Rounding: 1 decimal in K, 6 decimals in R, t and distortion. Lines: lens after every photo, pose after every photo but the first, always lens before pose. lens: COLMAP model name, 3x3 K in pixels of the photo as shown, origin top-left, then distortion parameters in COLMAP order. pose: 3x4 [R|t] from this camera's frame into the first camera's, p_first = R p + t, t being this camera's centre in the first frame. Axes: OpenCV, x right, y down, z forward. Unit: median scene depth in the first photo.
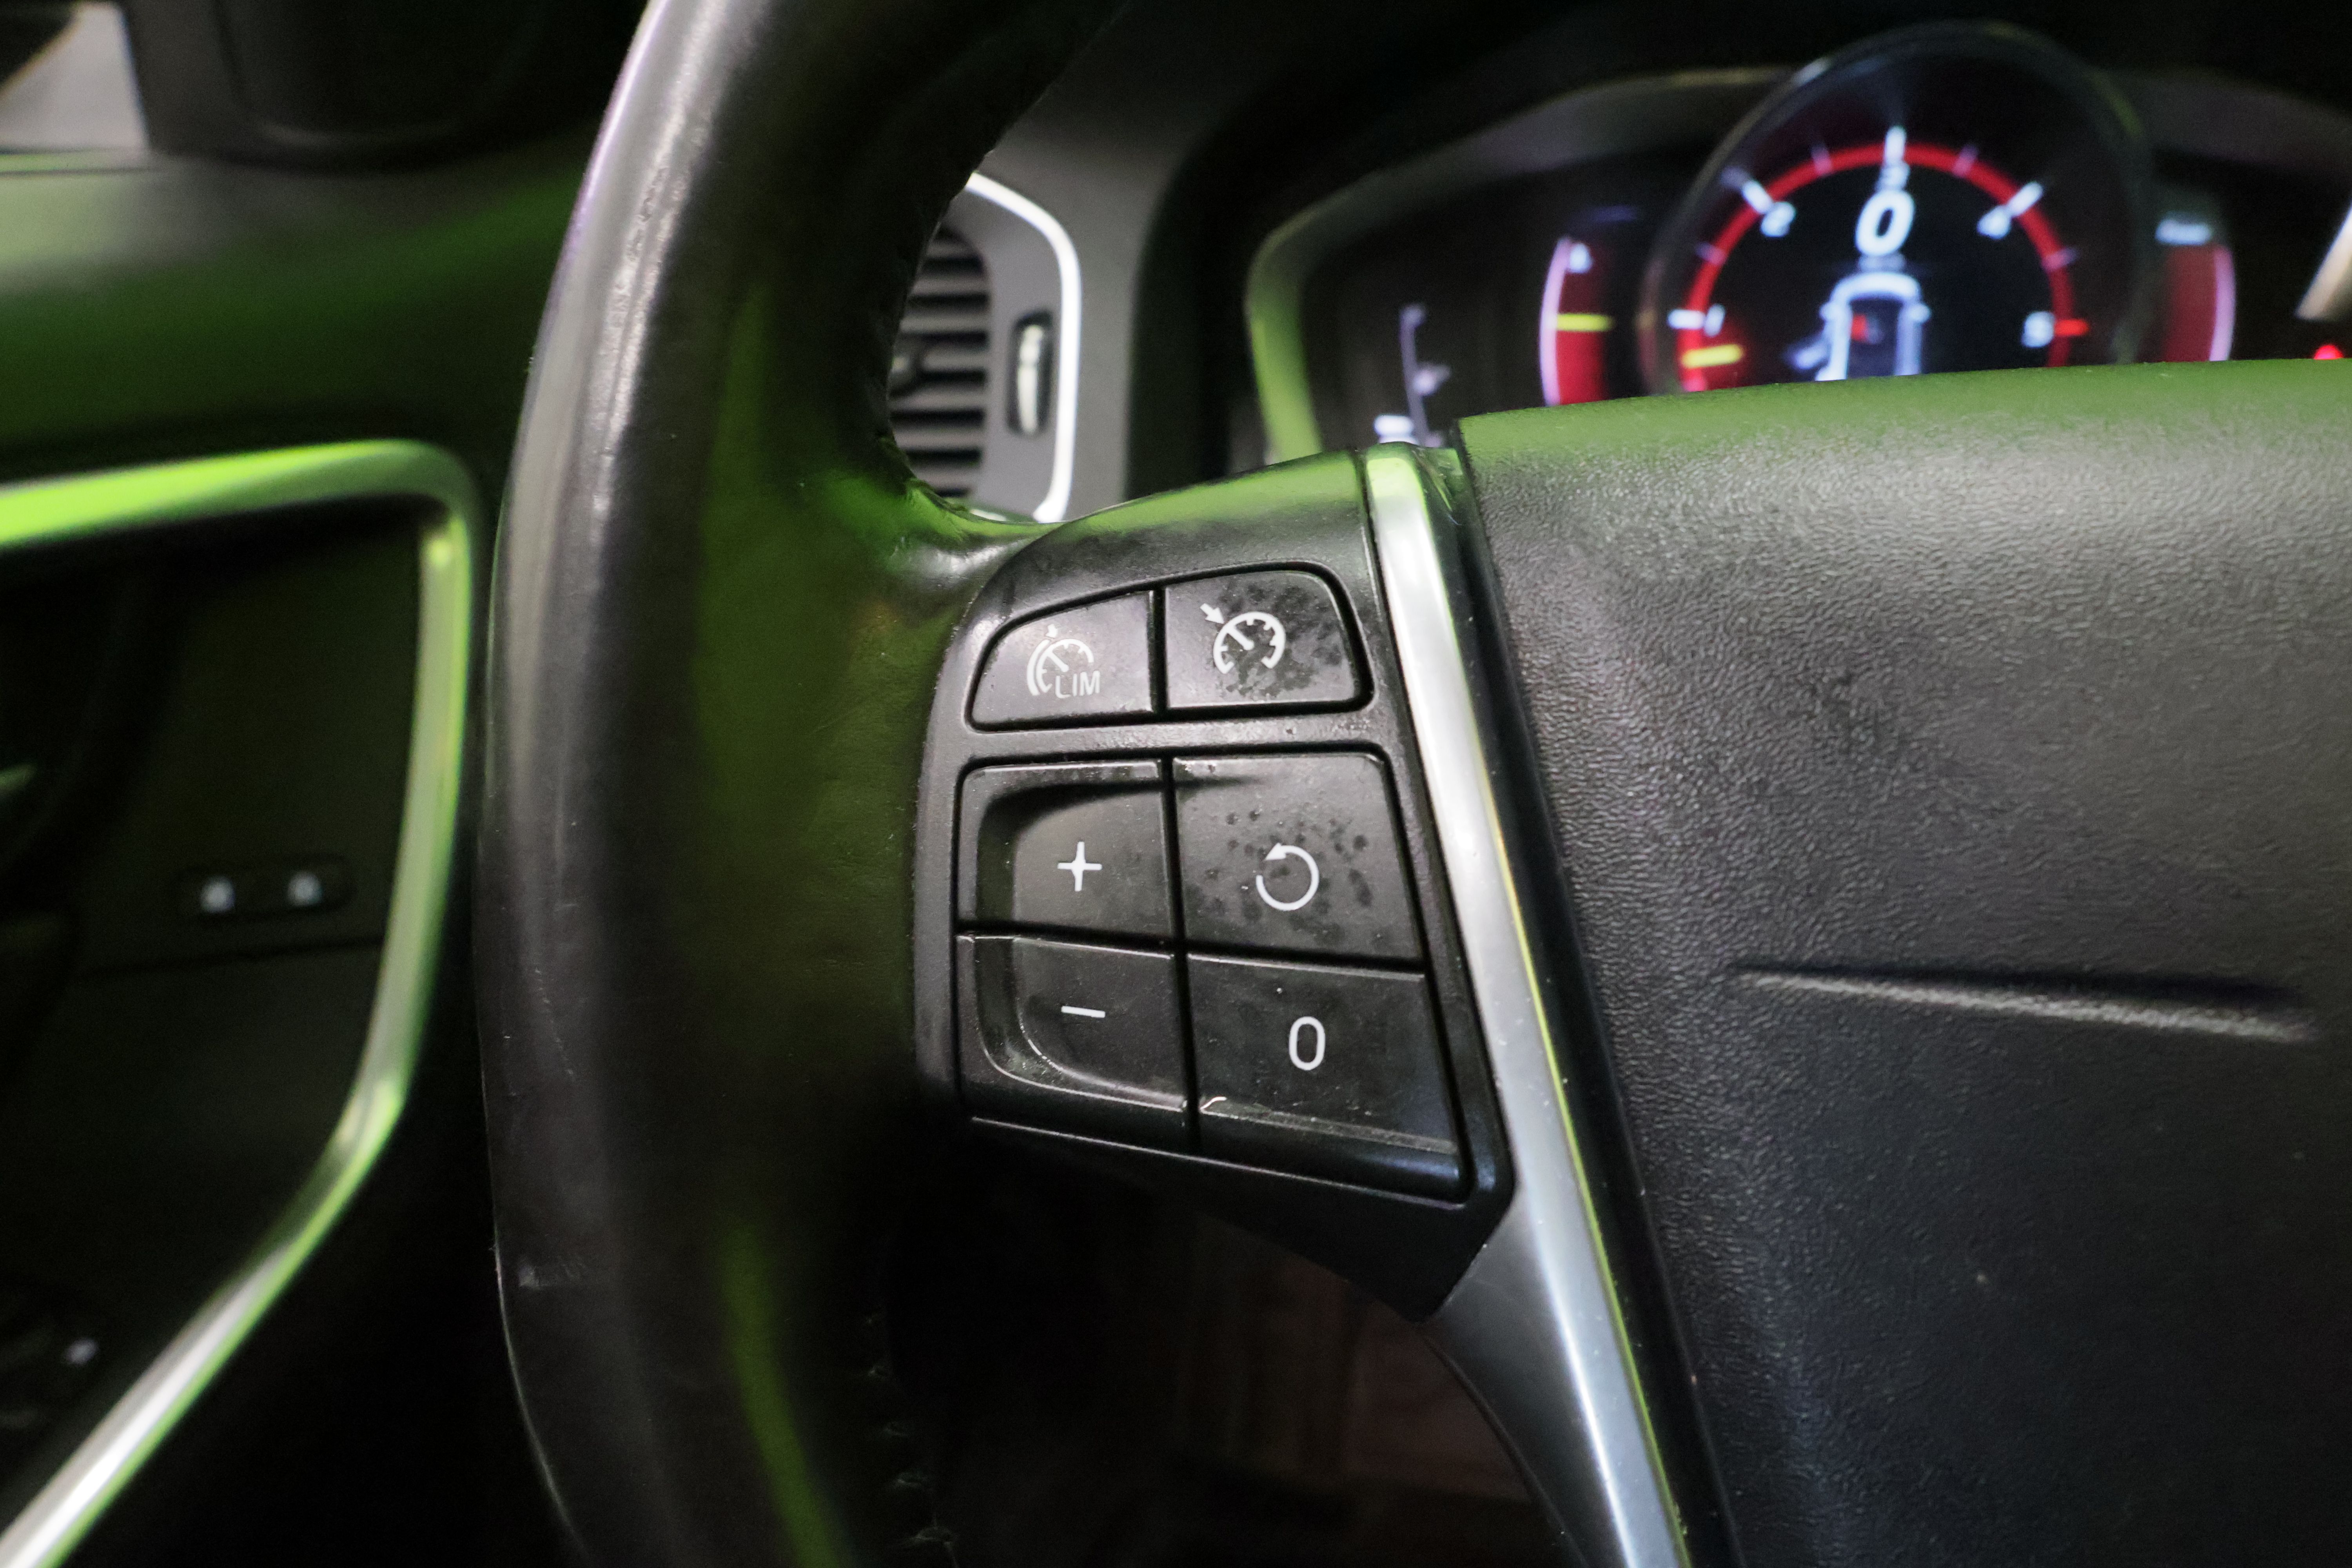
lens RADIAL K [[1651.4, 0, 1170.6], [0, 1651.4, 775.7], [0, 0, 1]] dist [-0.007564, 0.008063]
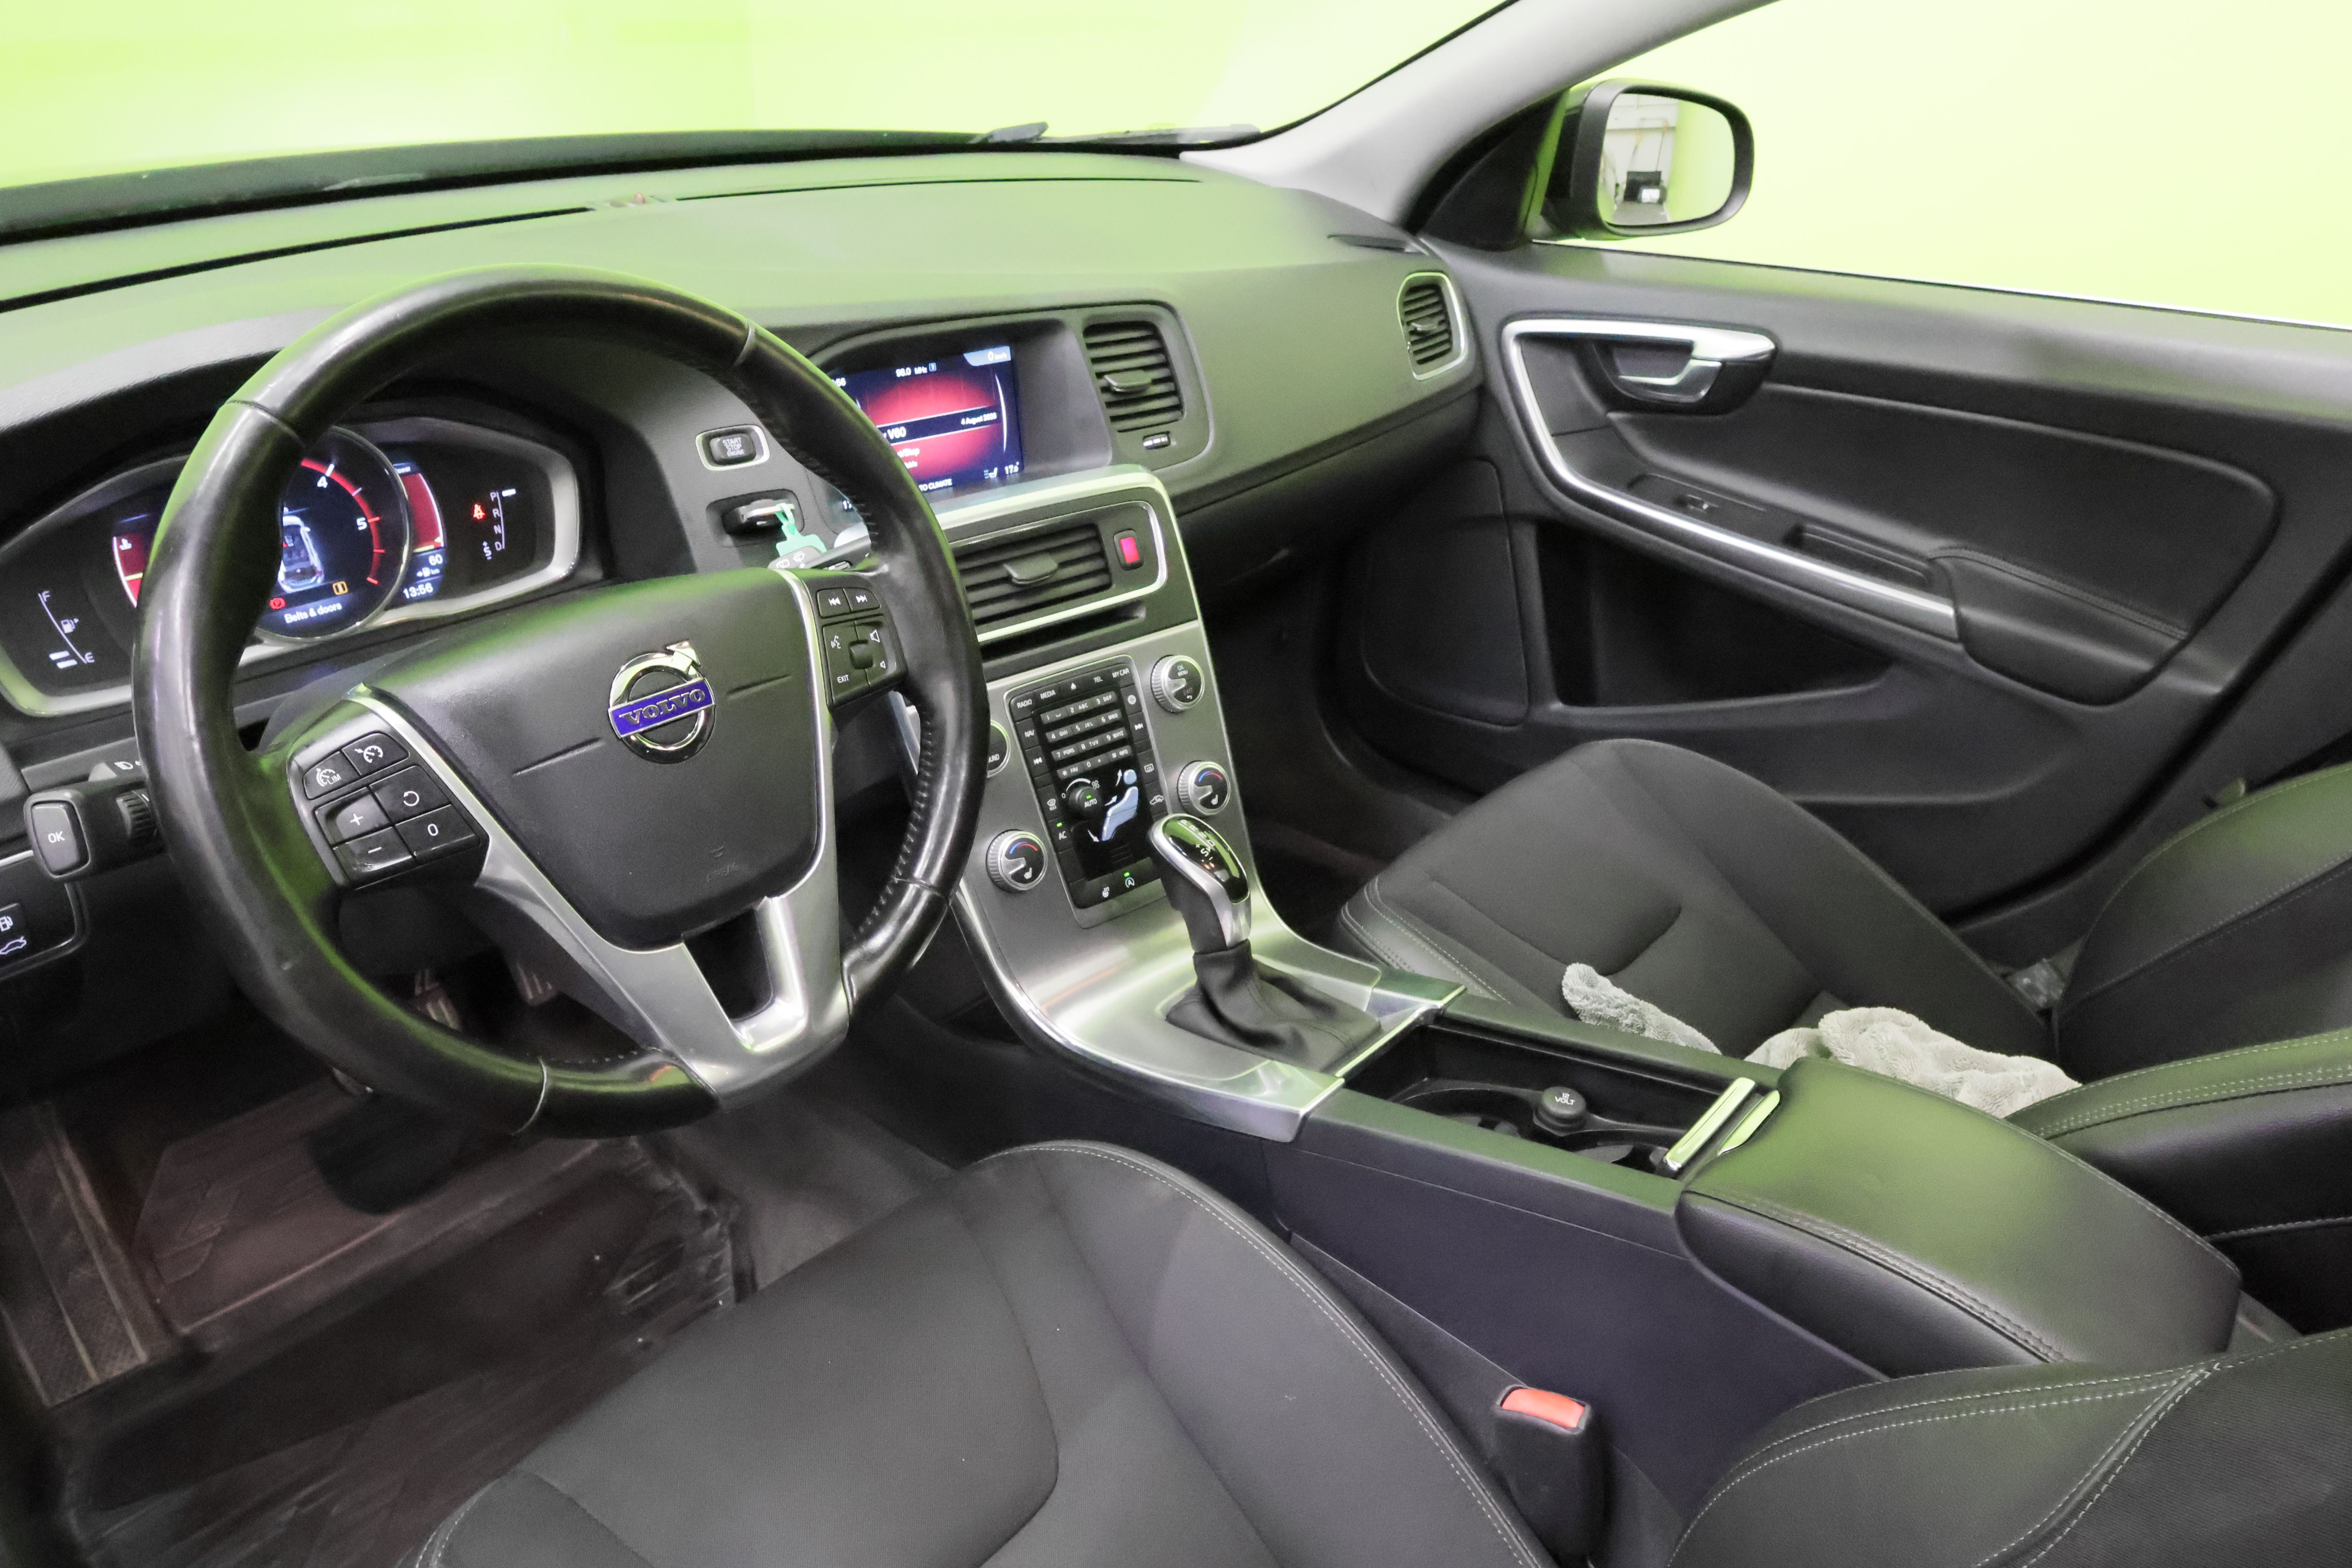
lens RADIAL K [[1651.4, 0, 1217.6], [0, 1651.4, 794.8], [0, 0, 1]] dist [-0.007564, 0.008063]
pose [[0.464298, -0.385790, 0.797241, -0.832563], [0.327115, 0.911197, 0.250429, -0.117723], [-0.823057, 0.144516, 0.549265, -1.091756]]
